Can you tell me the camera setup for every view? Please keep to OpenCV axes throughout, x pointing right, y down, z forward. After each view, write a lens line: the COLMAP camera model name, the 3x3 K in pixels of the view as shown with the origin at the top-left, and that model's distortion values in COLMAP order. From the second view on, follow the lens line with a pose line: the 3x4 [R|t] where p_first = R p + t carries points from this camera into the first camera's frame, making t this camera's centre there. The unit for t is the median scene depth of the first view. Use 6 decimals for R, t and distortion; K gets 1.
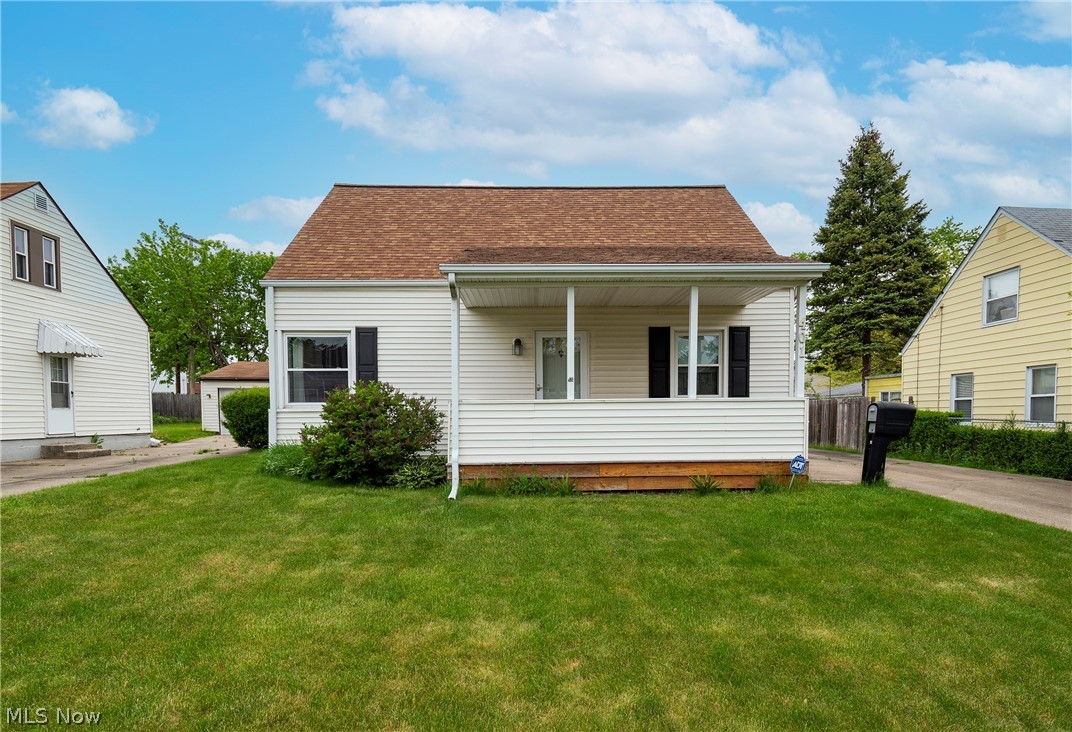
lens RADIAL K [[572.0, 0, 539.0], [0, 572.0, 448.8], [0, 0, 1]] dist [0.003746, 0.000094]
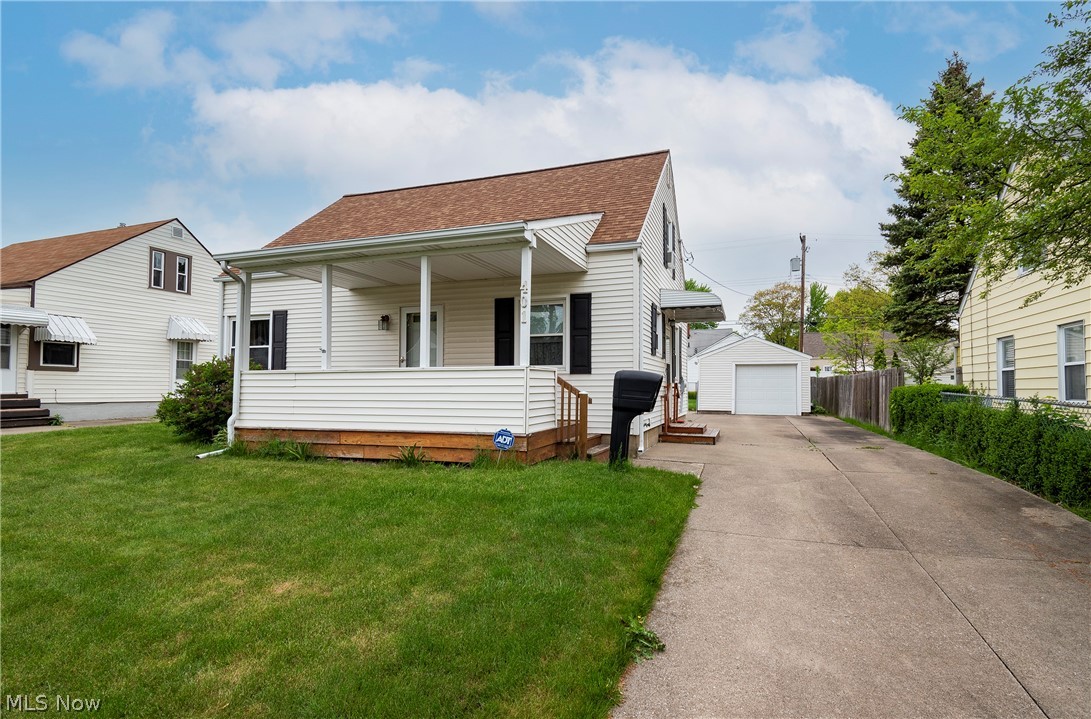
lens RADIAL K [[532.7, 0, 546.7], [0, 532.7, 378.1], [0, 0, 1]] dist [0.002782, 0.000314]
pose [[0.941575, 0.000385, -0.336804, 0.589824], [-0.026733, 0.996930, -0.073595, -0.006406], [0.335742, 0.078299, 0.938694, 0.159691]]
